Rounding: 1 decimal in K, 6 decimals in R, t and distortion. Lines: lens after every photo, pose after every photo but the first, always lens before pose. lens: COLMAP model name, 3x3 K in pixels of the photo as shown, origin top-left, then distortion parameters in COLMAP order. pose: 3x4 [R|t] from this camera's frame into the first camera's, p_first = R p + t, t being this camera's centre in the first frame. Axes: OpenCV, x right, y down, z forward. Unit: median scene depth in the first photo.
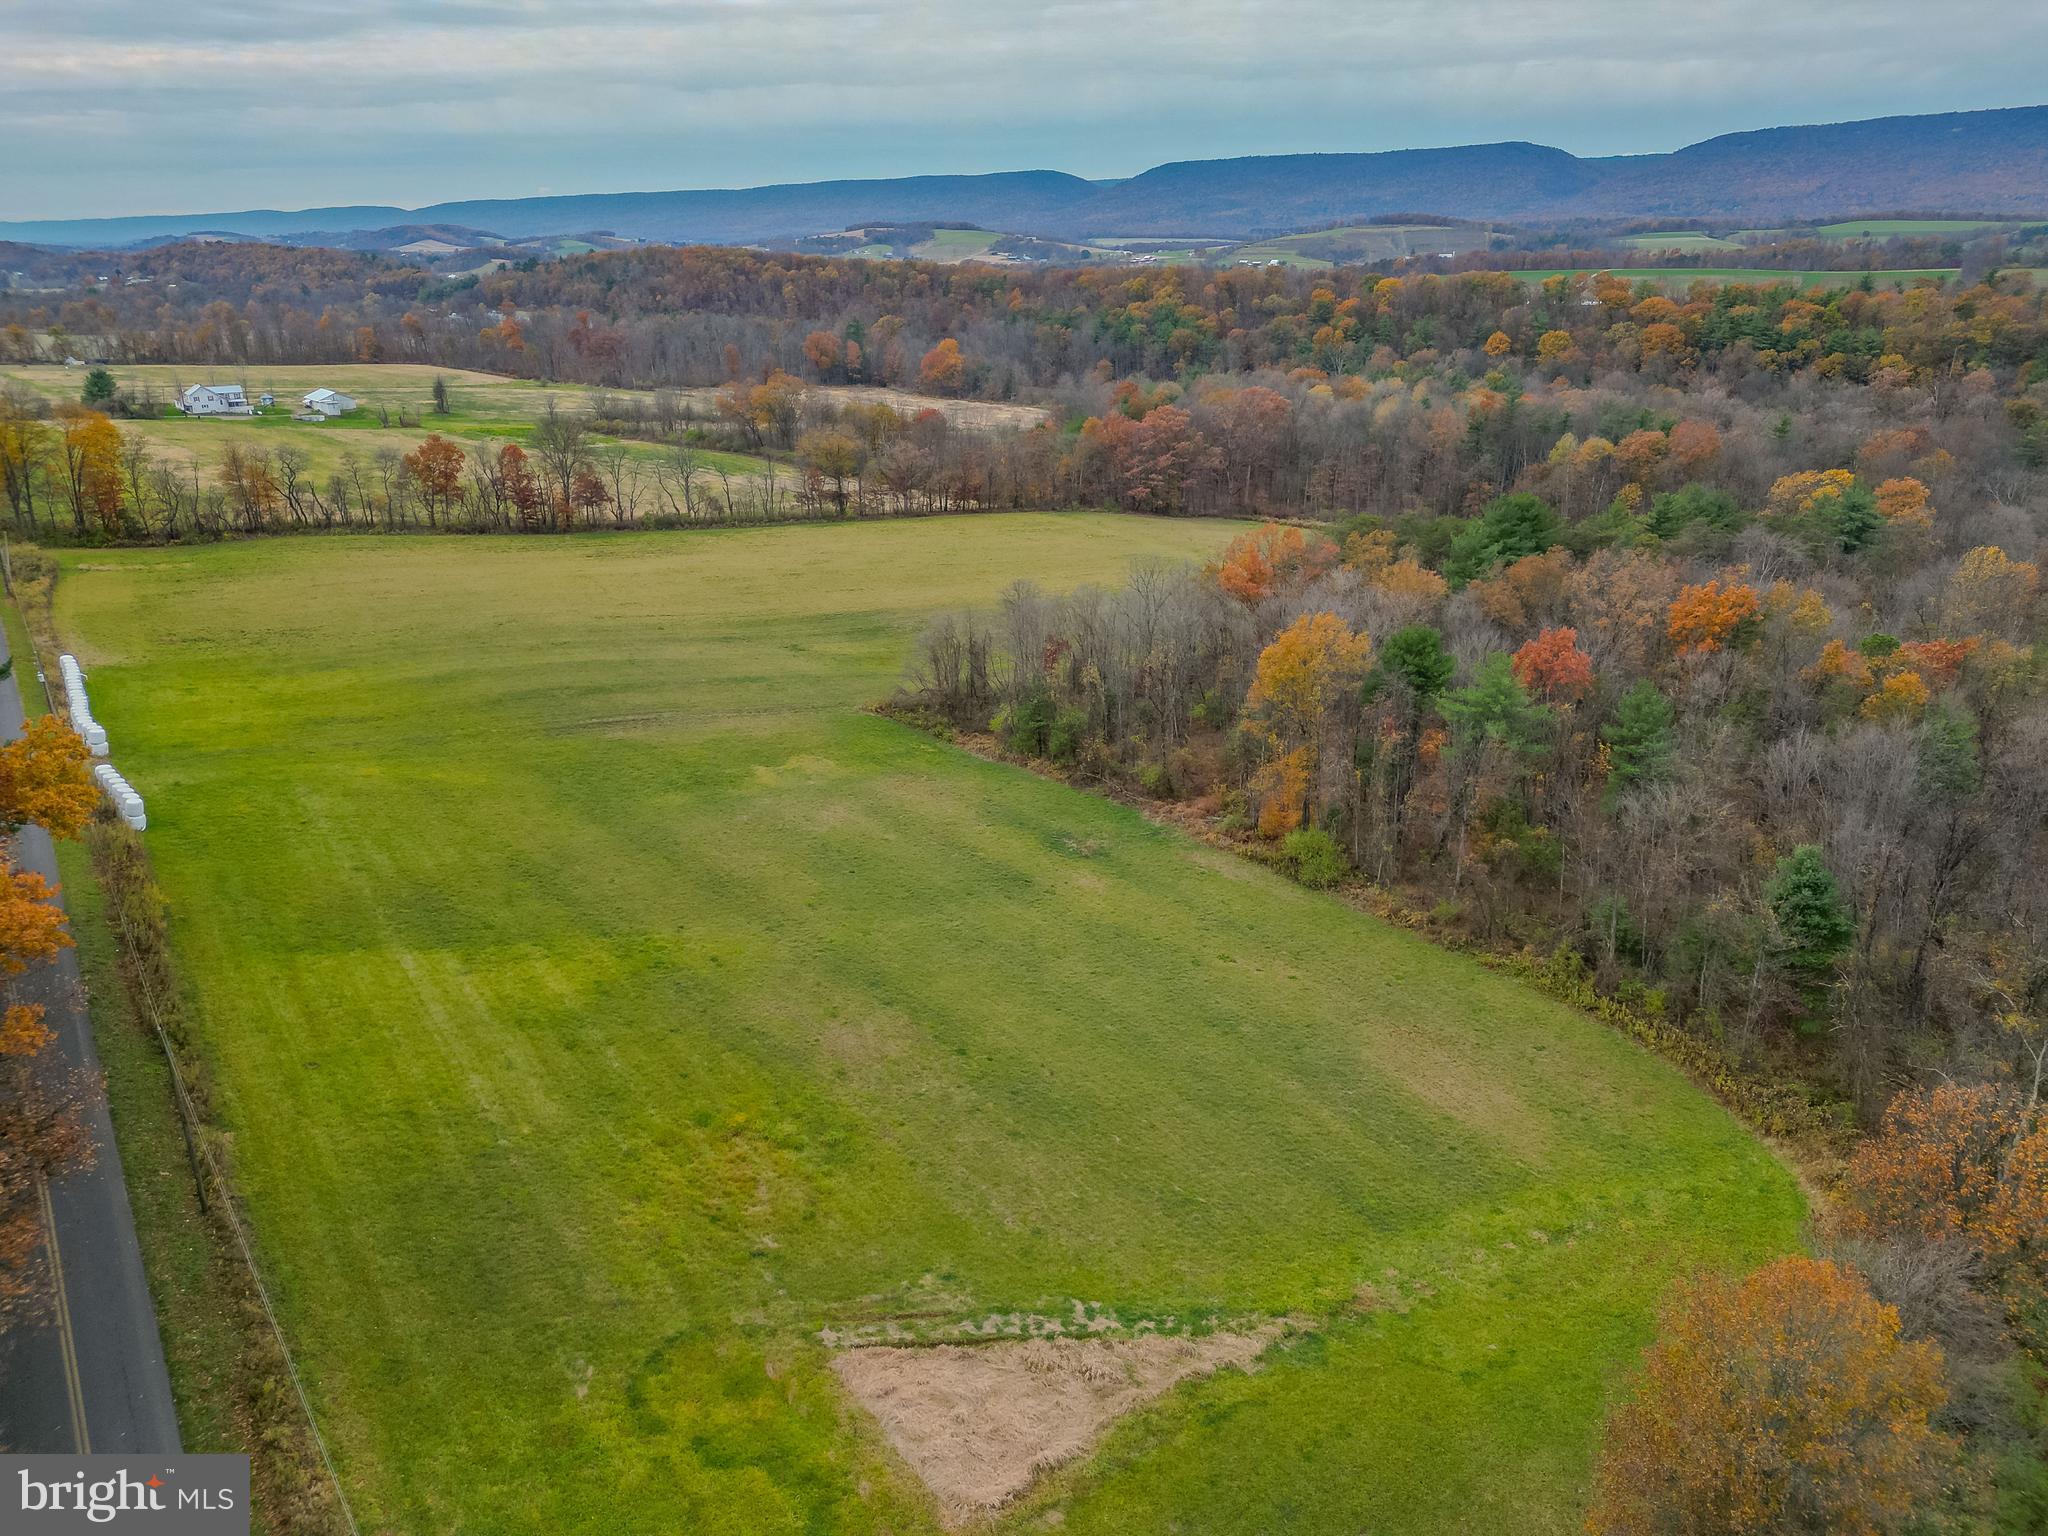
lens RADIAL K [[1434.9, 0, 1024.0], [0, 1434.9, 768.0], [0, 0, 1]] dist [0.071085, -0.079011]
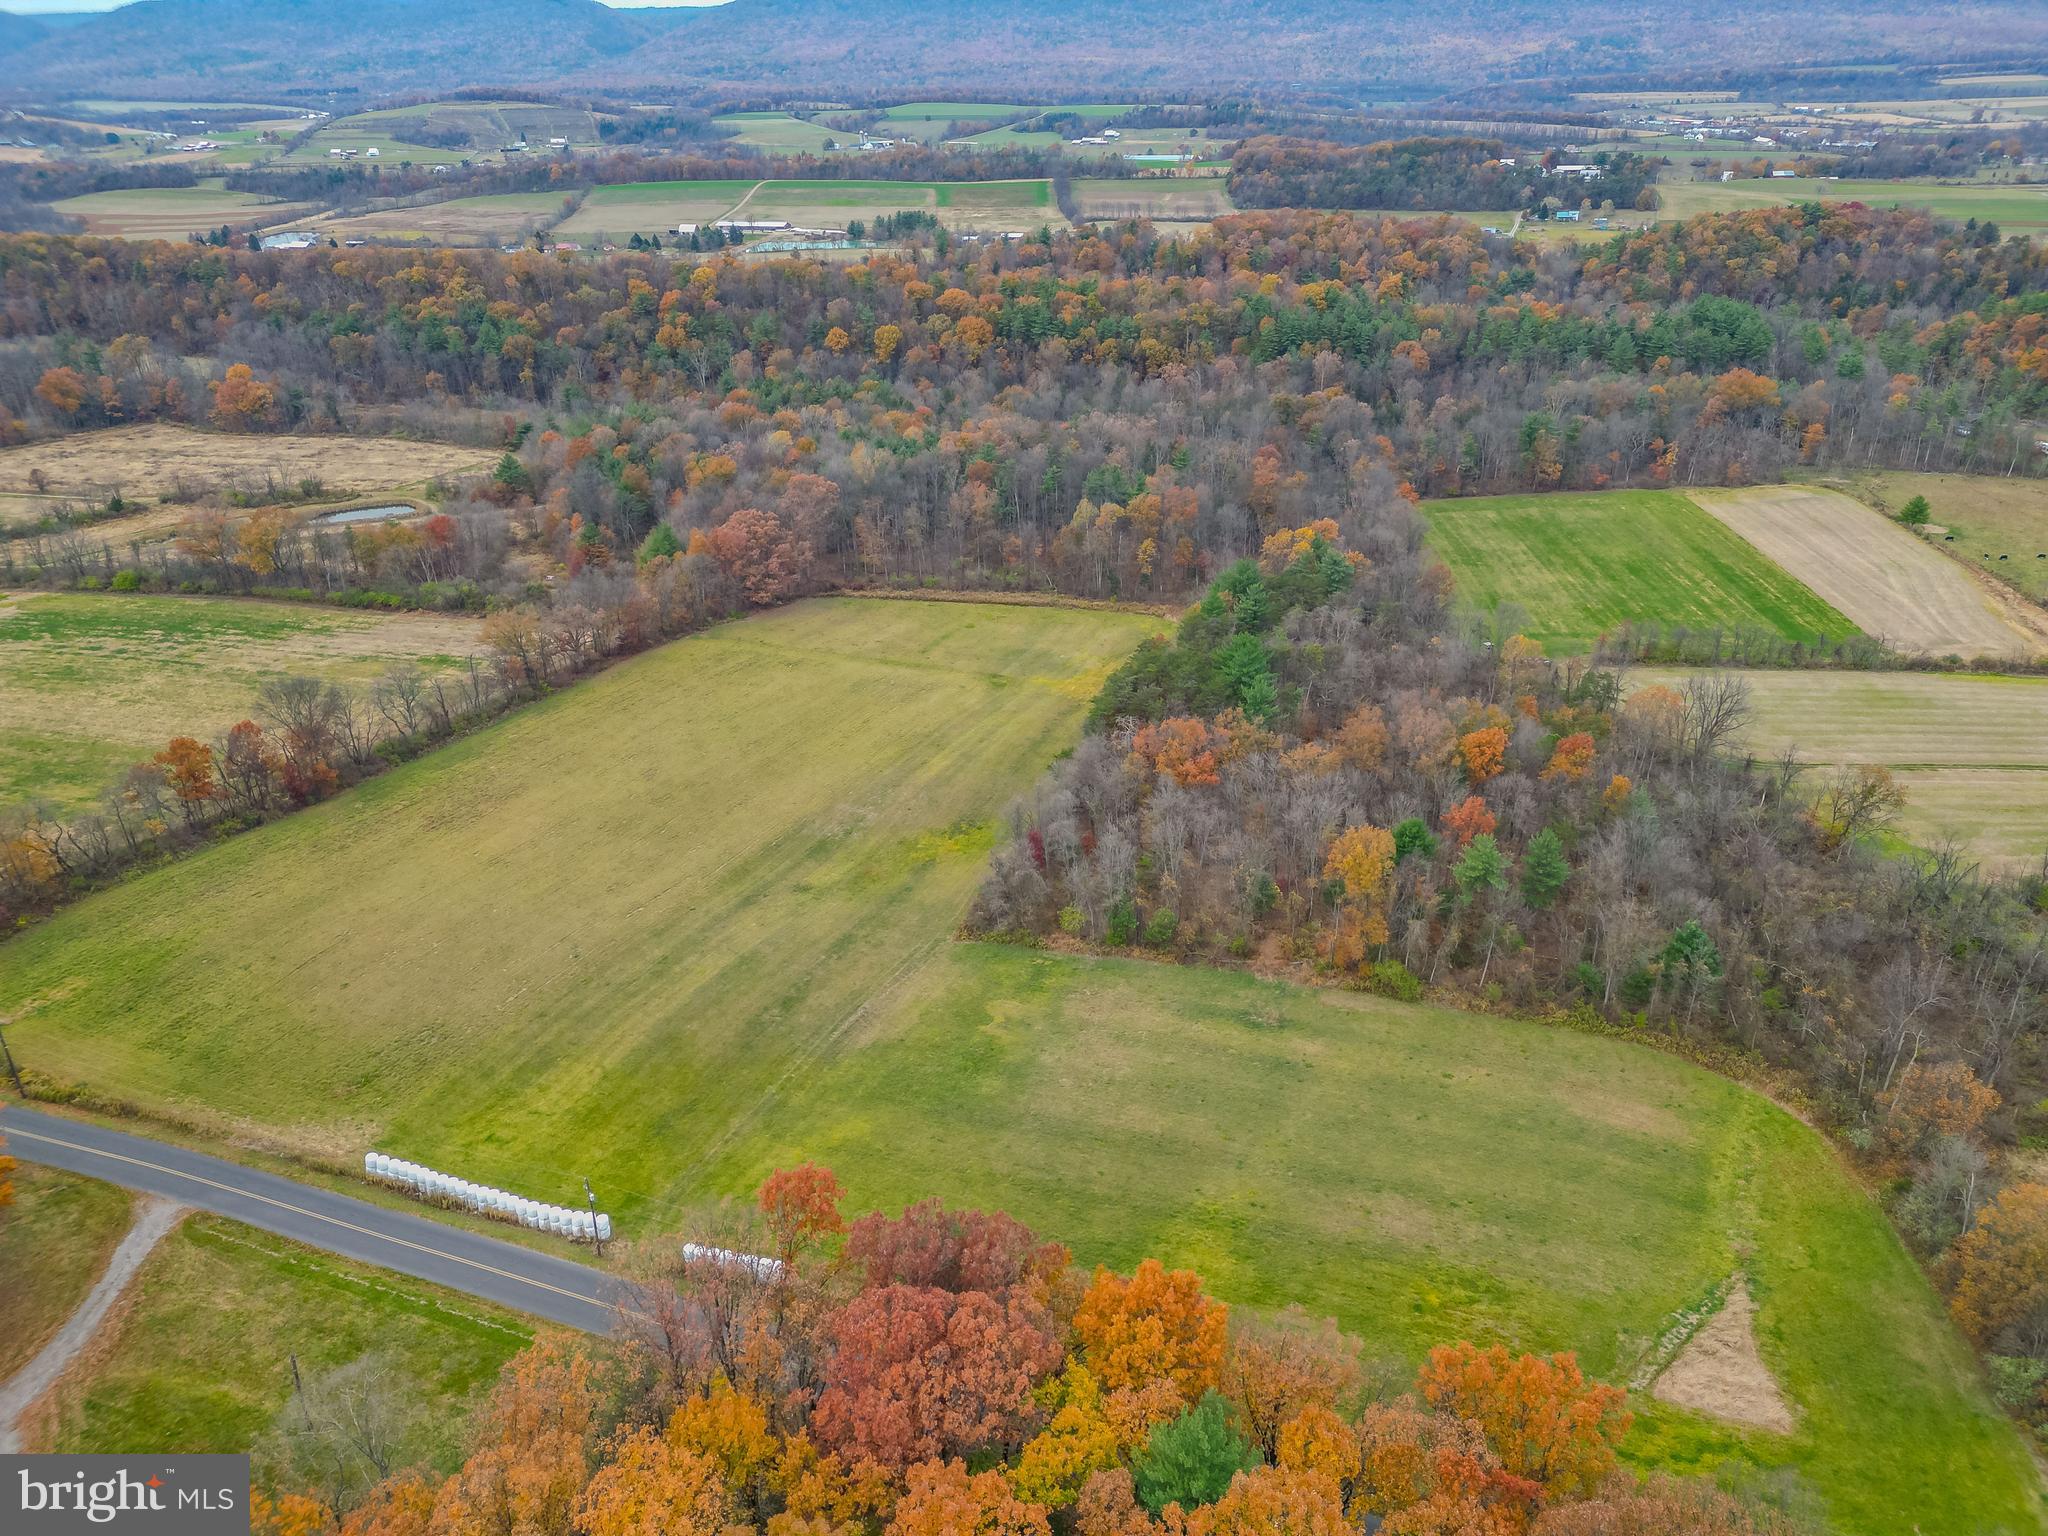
lens RADIAL K [[1411.3, 0, 1024.0], [0, 1411.3, 768.0], [0, 0, 1]] dist [0.077004, -0.072091]
pose [[0.826170, -0.258937, 0.500394, -0.721680], [0.208447, 0.965592, 0.155507, -0.412682], [-0.523443, -0.024169, 0.851718, -0.105318]]
